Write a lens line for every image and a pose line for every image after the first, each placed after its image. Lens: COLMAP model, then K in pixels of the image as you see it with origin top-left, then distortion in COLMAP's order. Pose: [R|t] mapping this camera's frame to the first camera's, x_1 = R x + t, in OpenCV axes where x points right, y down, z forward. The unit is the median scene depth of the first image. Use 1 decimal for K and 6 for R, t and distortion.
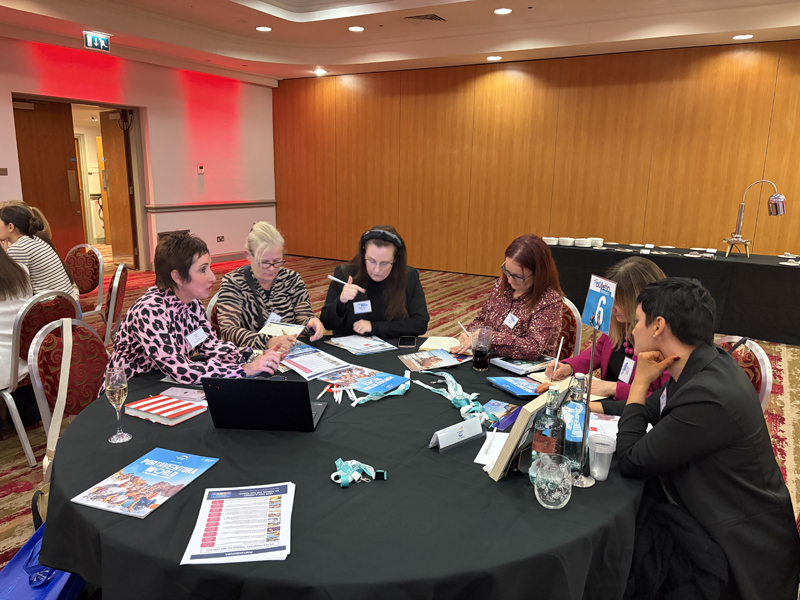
lens RADIAL K [[603.6, 0, 398.8], [0, 603.6, 298.4], [0, 0, 1]] dist [0.052266, -0.059816]
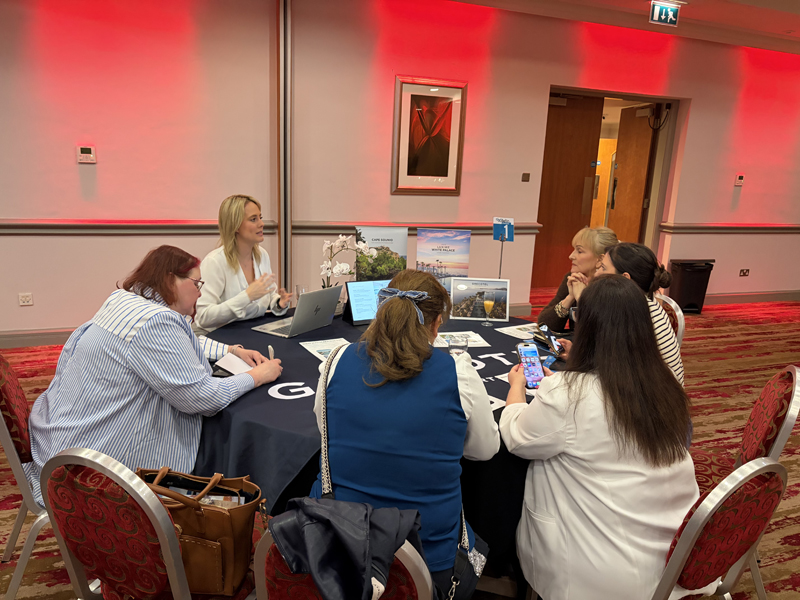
lens RADIAL K [[566.4, 0, 389.4], [0, 566.4, 291.0], [0, 0, 1]] dist [0.013155, 0.002781]
pose [[0.777014, 0.164110, -0.607715, -0.233301], [-0.163597, 0.984891, 0.056792, -0.050805], [0.607853, 0.055292, 0.792122, 0.204477]]
